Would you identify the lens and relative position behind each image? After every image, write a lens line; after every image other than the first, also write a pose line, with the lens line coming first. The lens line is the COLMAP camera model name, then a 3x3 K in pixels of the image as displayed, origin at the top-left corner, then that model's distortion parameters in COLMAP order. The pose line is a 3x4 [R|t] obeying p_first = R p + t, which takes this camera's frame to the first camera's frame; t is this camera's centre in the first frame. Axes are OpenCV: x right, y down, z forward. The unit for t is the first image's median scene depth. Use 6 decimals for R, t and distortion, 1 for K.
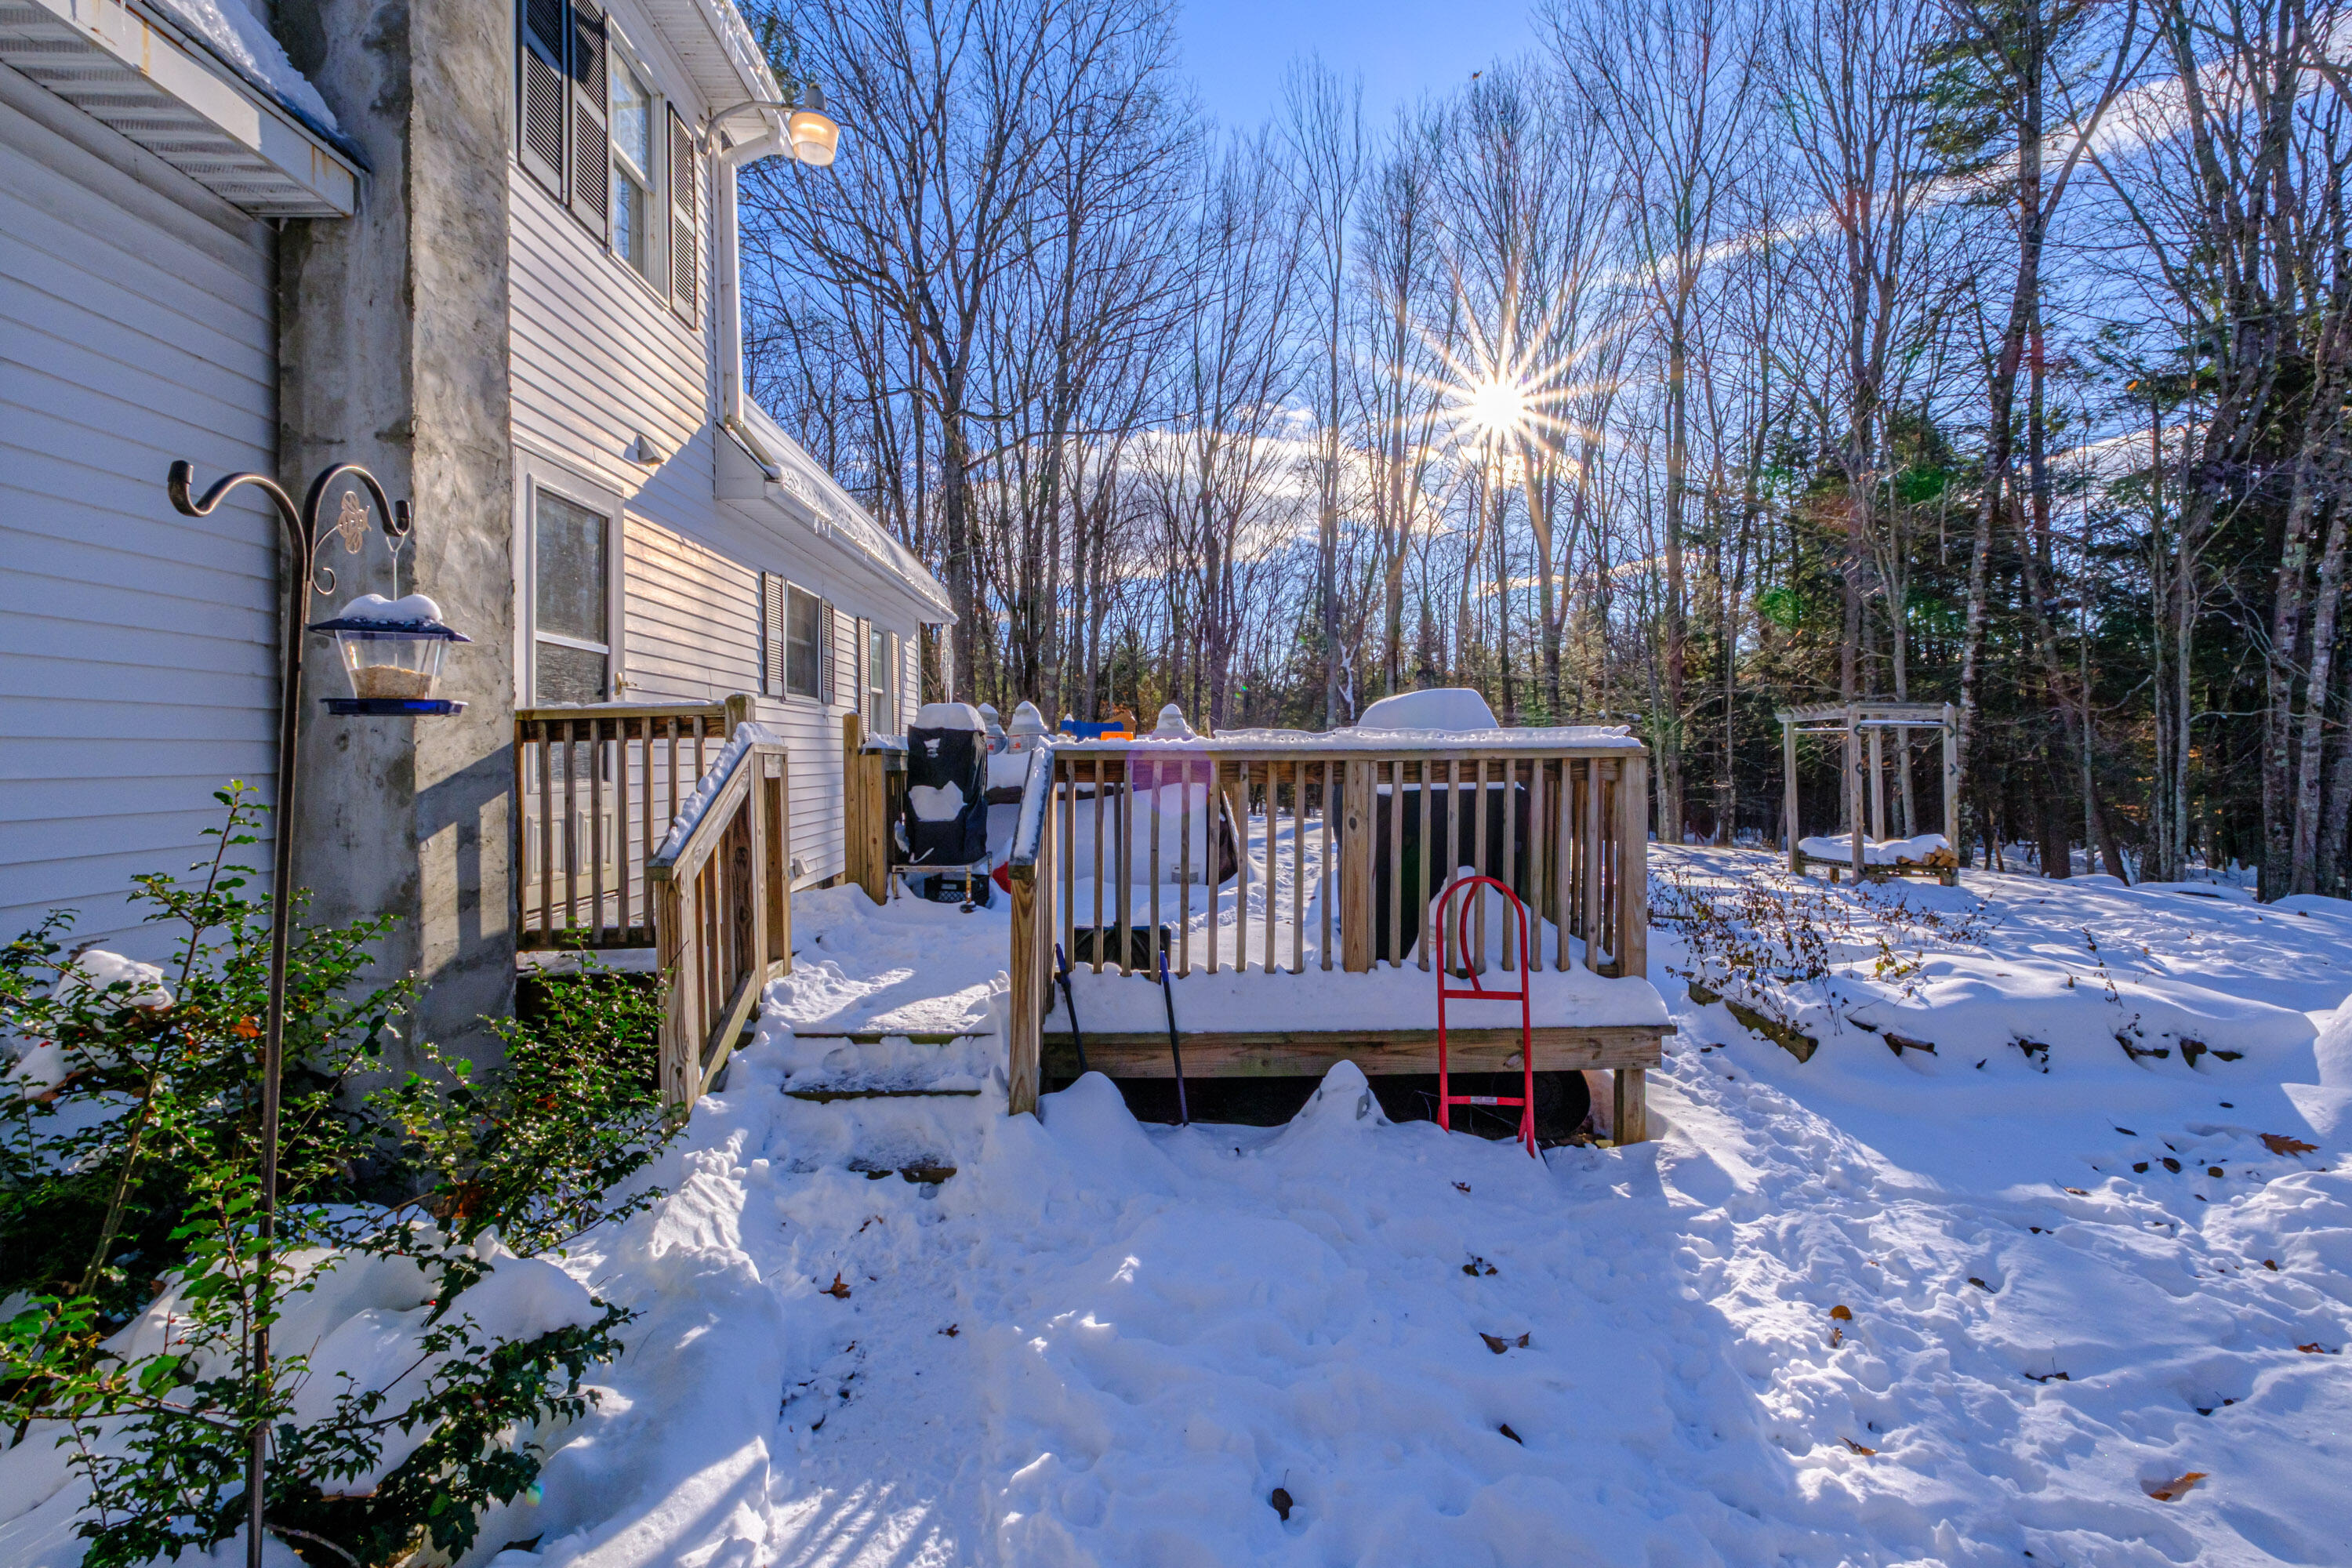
lens RADIAL K [[1149.2, 0, 1176.0], [0, 1149.2, 784.0], [0, 0, 1]] dist [-0.001868, -0.000342]
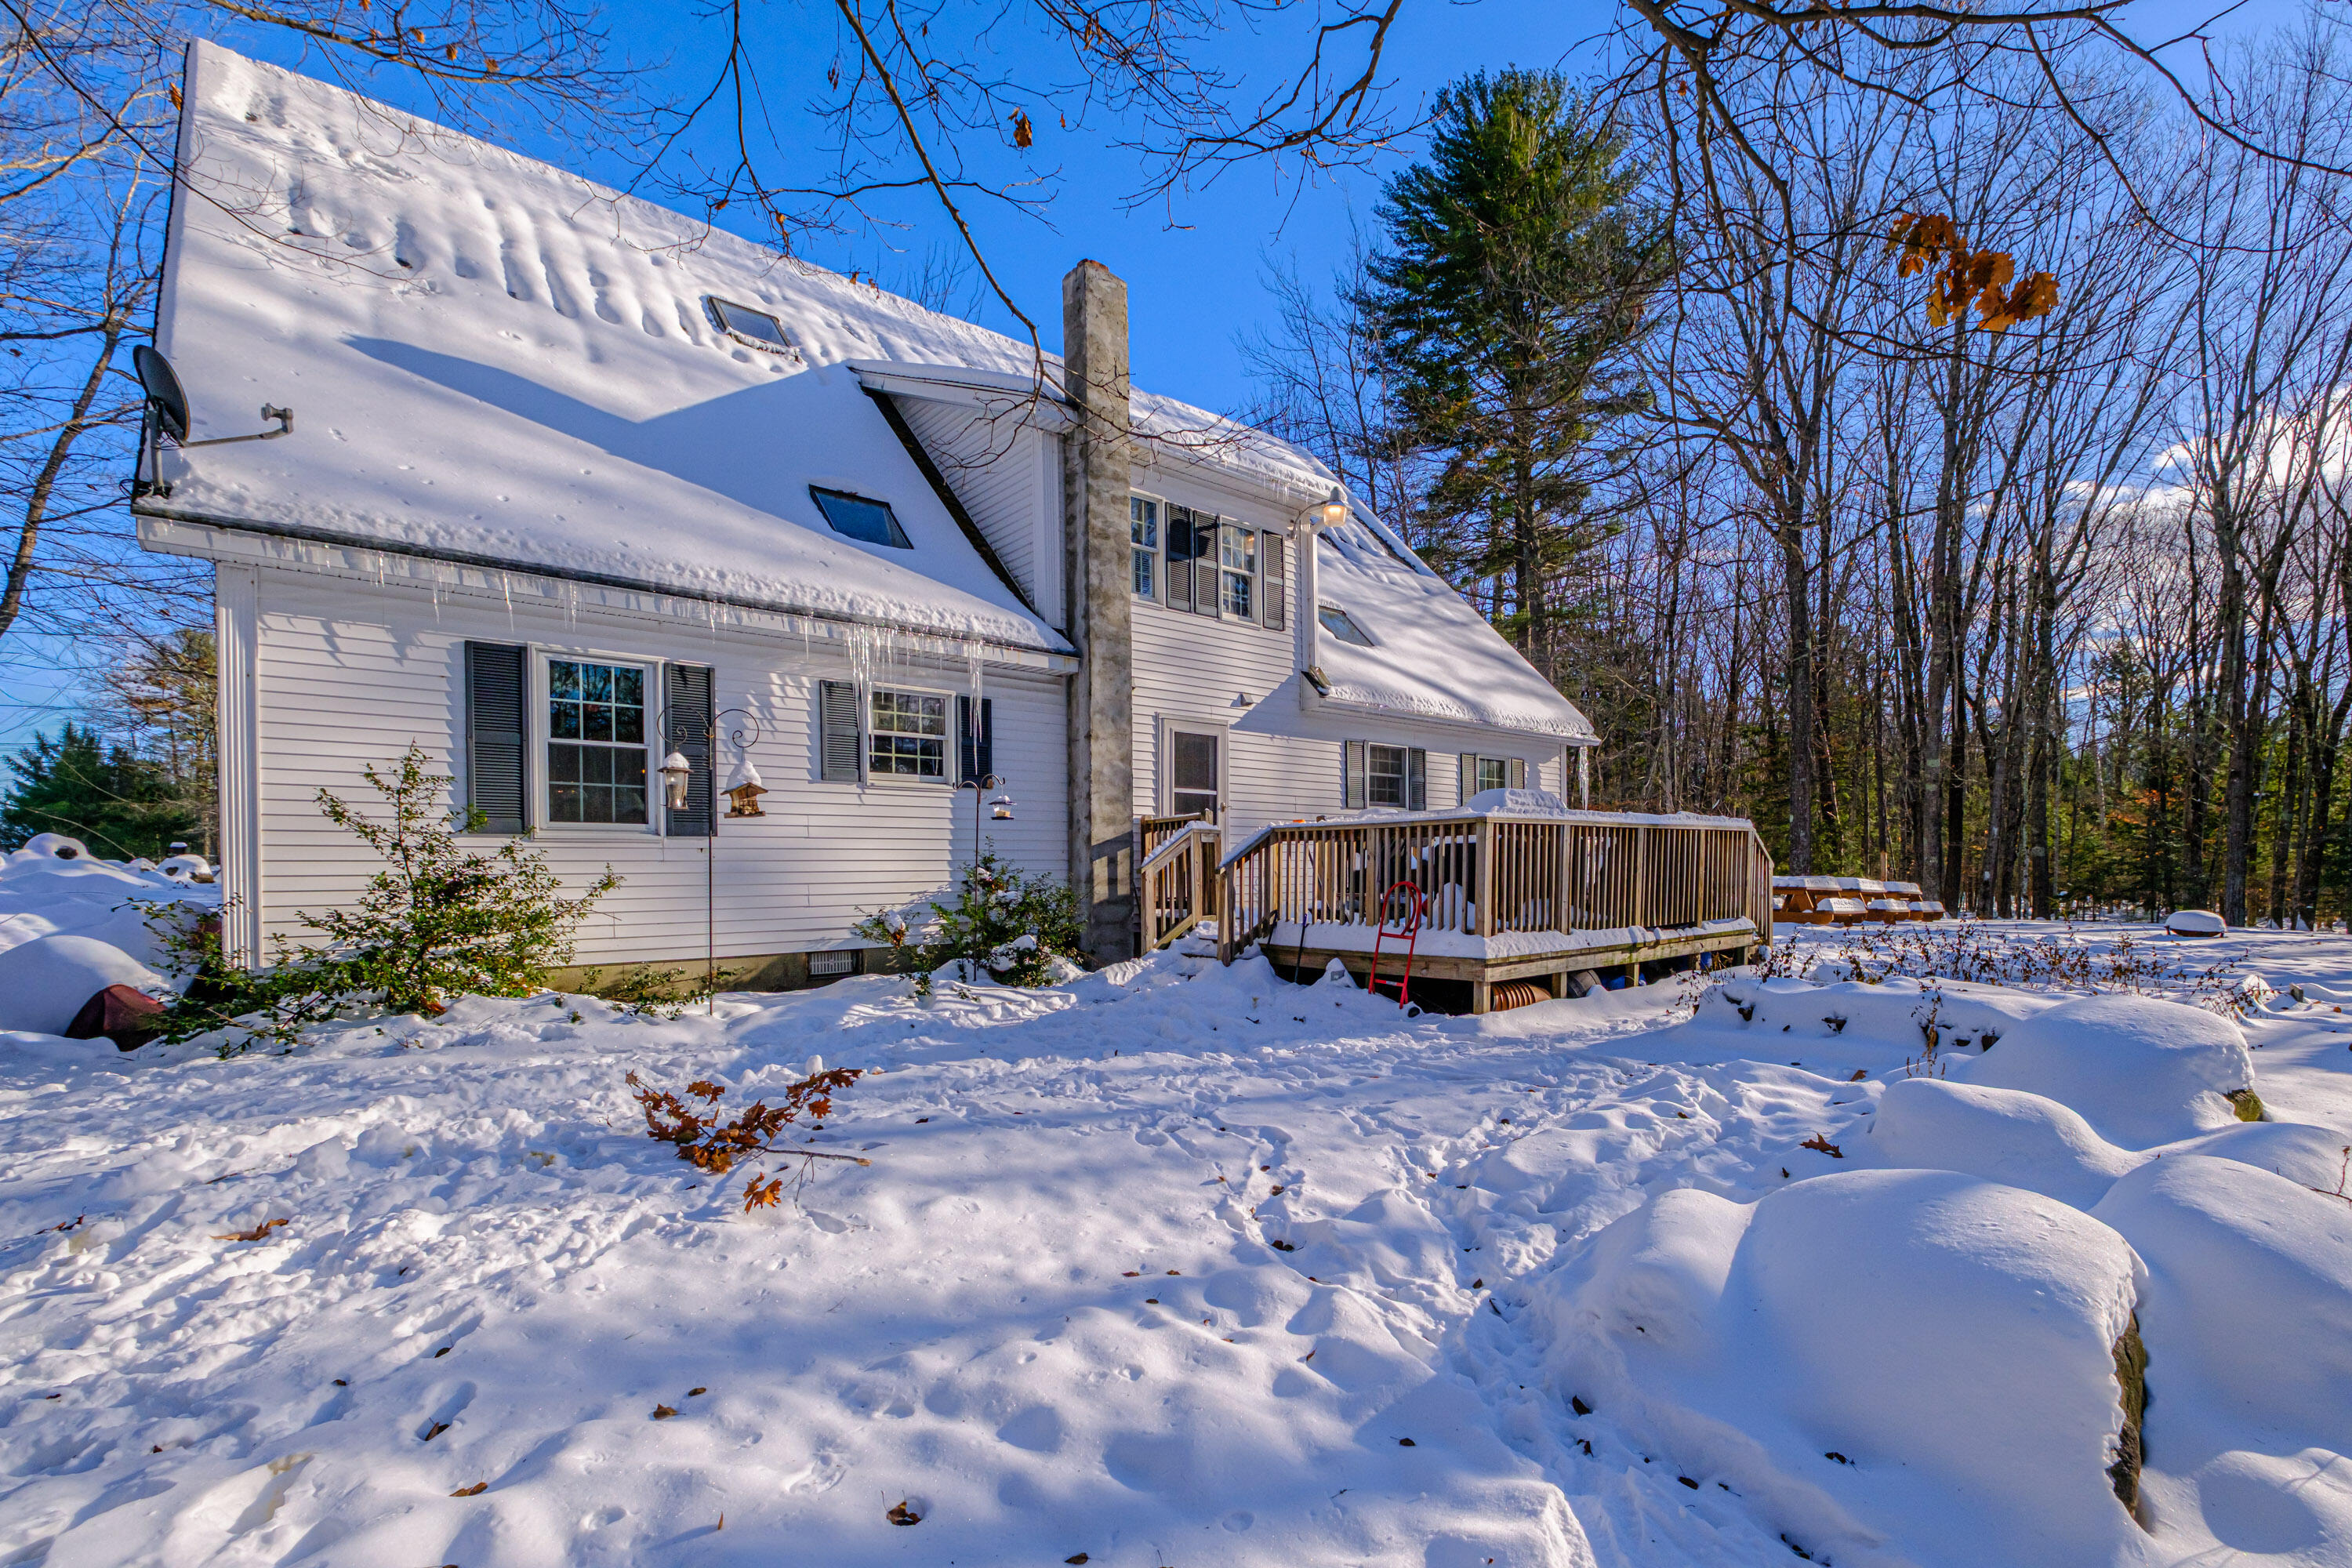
lens RADIAL K [[1013.0, 0, 1176.4], [0, 1013.0, 886.8], [0, 0, 1]] dist [0.001021, 0.000036]
pose [[0.616409, 0.022579, -0.787103, 1.524390], [-0.007018, 0.999707, 0.023182, 0.047522], [0.787395, -0.008766, 0.616386, -0.504938]]
